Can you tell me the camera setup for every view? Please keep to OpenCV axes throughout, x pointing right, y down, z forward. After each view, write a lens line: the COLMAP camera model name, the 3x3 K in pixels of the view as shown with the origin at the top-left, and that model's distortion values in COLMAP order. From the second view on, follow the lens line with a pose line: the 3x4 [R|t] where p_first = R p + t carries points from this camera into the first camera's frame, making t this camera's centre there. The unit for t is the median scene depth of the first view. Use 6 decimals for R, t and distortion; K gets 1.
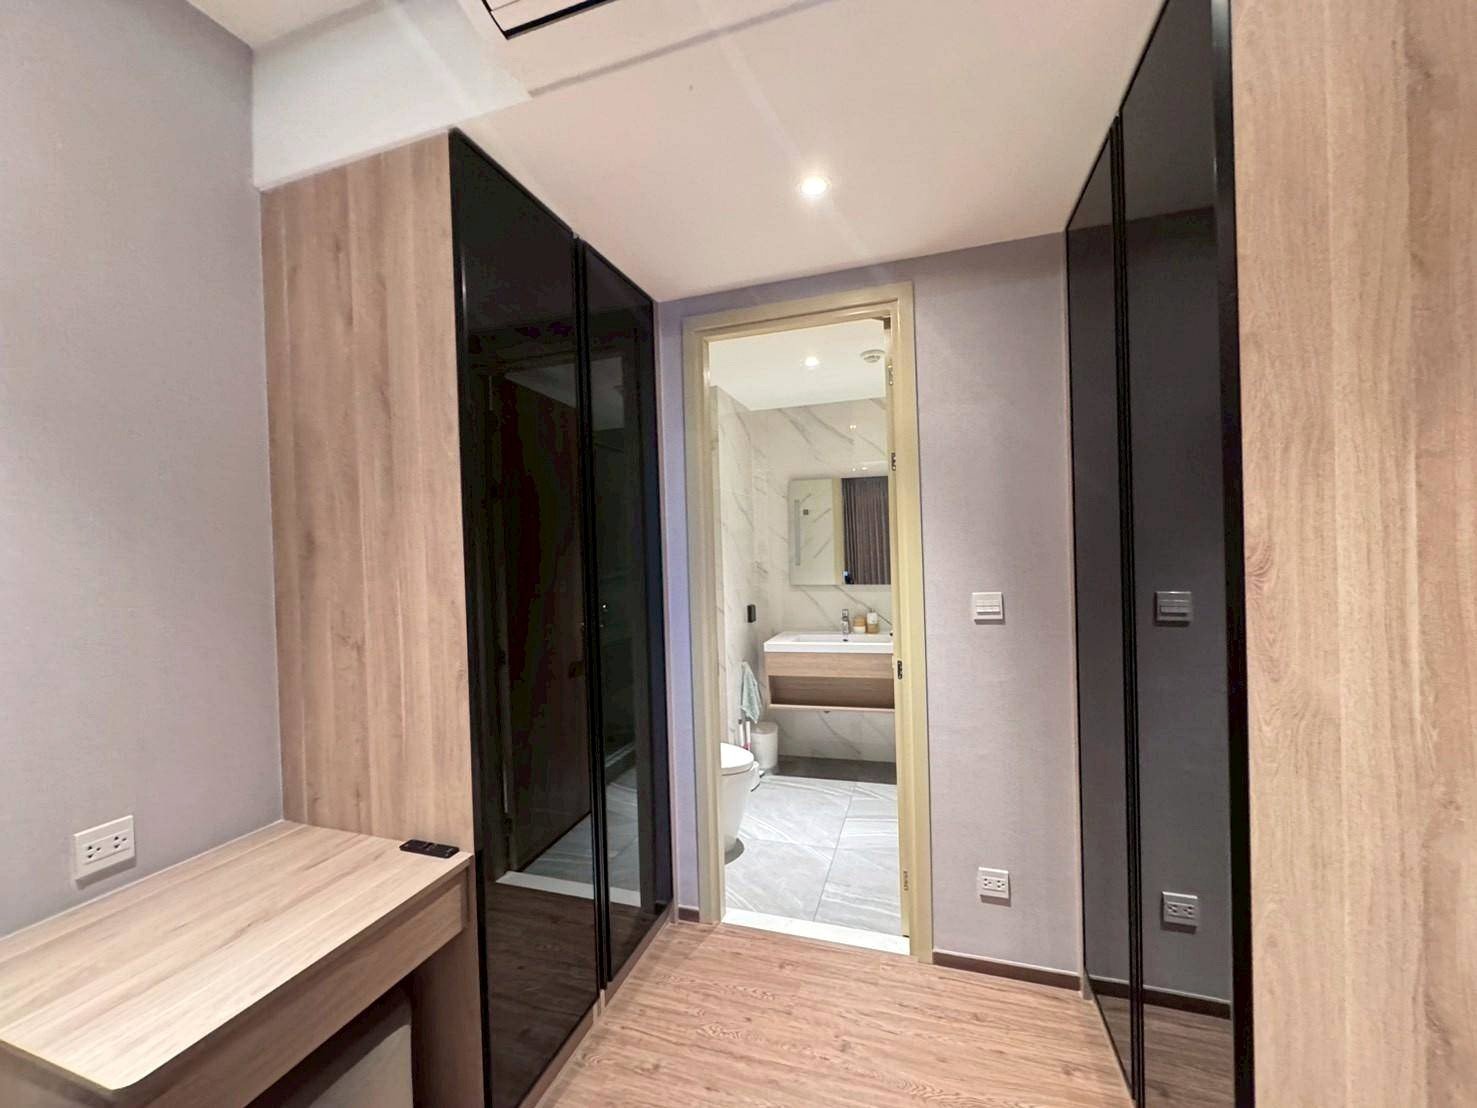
lens RADIAL K [[585.7, 0, 738.5], [0, 585.7, 554.0], [0, 0, 1]] dist [0.001685, -0.000013]
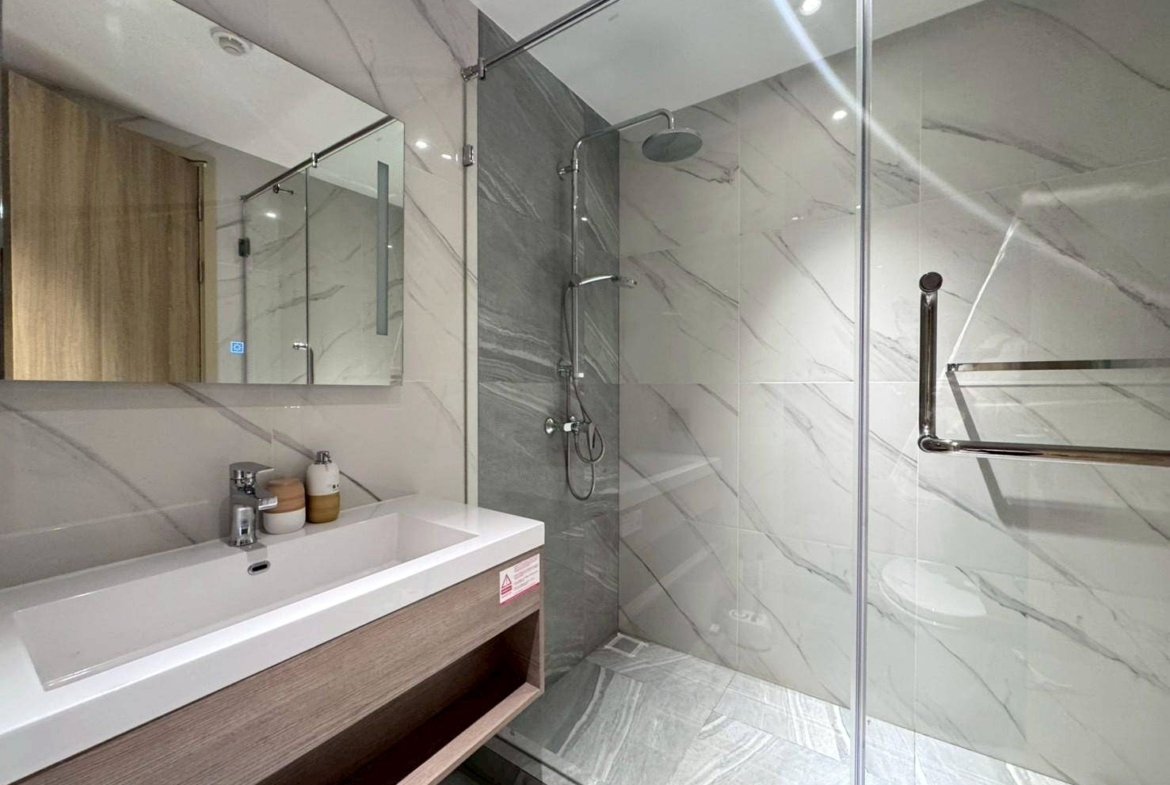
lens RADIAL K [[464.0, 0, 585.0], [0, 464.0, 392.5], [0, 0, 1]] dist [-0.000517, 0.000303]
pose [[0.283456, 0.018962, 0.958798, 0.002061], [-0.009079, 0.999813, -0.017089, 0.061073], [-0.958942, -0.003861, 0.283576, 0.775056]]
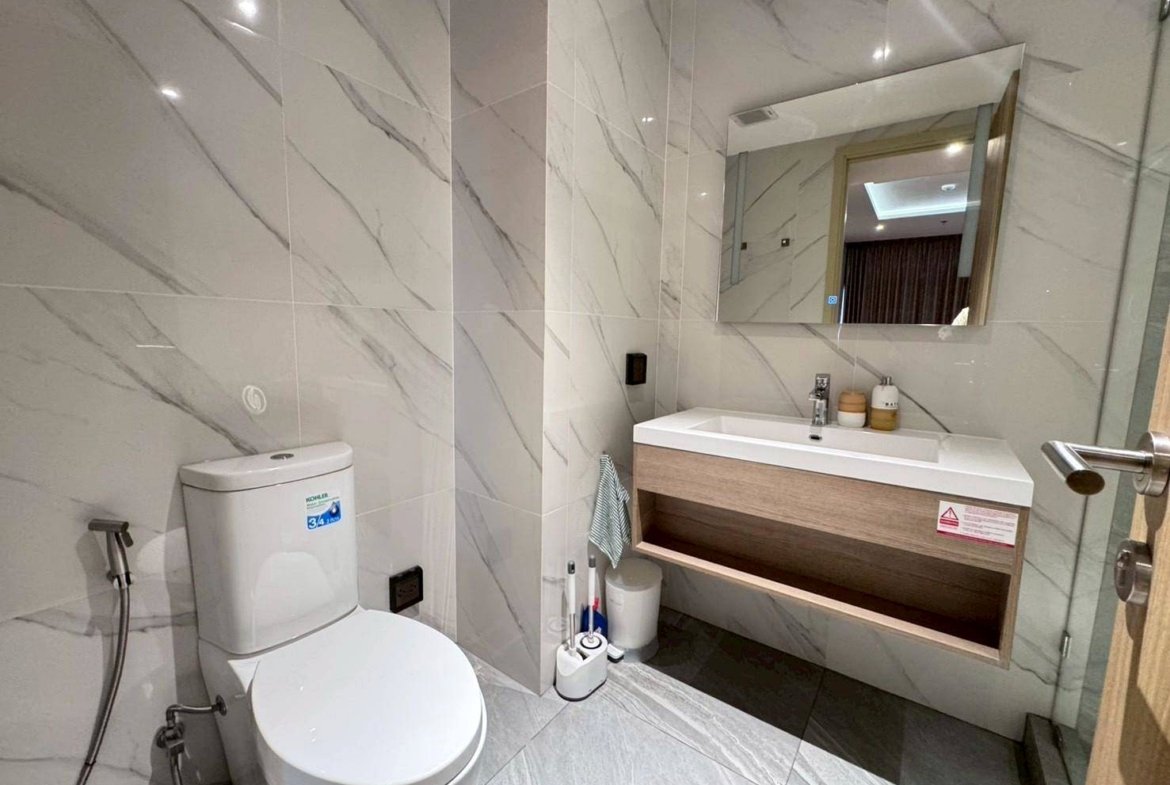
lens RADIAL K [[464.0, 0, 585.0], [0, 464.0, 392.5], [0, 0, 1]] dist [-0.000517, 0.000303]
pose [[0.945132, 0.090939, -0.313775, 0.120499], [-0.052112, 0.990144, 0.129997, 0.071121], [0.322505, -0.106513, 0.940556, 0.585662]]
